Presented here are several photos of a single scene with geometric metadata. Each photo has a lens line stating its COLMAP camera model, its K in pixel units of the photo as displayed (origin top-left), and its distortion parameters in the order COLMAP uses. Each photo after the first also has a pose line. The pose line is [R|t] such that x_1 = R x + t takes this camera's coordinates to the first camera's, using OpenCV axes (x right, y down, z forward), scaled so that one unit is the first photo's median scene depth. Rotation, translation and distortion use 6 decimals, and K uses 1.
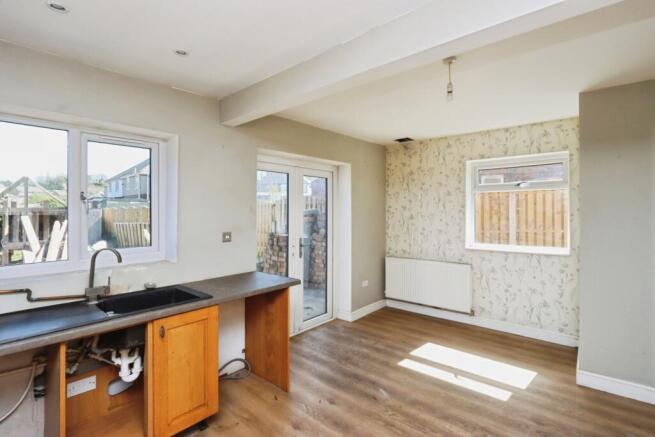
lens RADIAL K [[324.7, 0, 328.7], [0, 324.7, 203.5], [0, 0, 1]] dist [-0.003995, 0.000732]
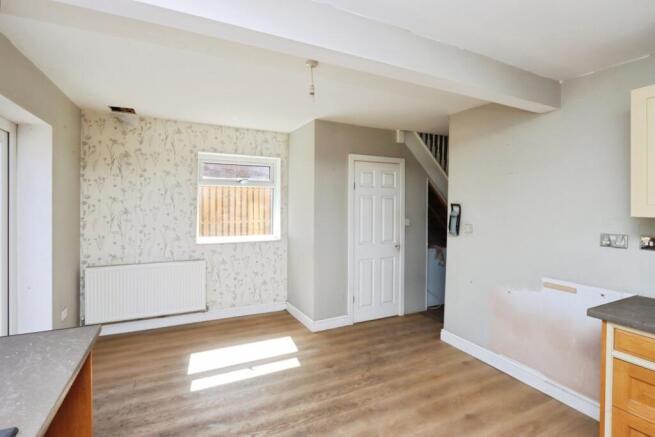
lens RADIAL K [[324.7, 0, 328.7], [0, 324.7, 203.5], [0, 0, 1]] dist [-0.003995, 0.000732]
pose [[0.370564, 0.011479, 0.928736, -0.340741], [-0.031744, 0.999496, 0.000312, 0.008668], [-0.928264, -0.029597, 0.370742, 0.312392]]
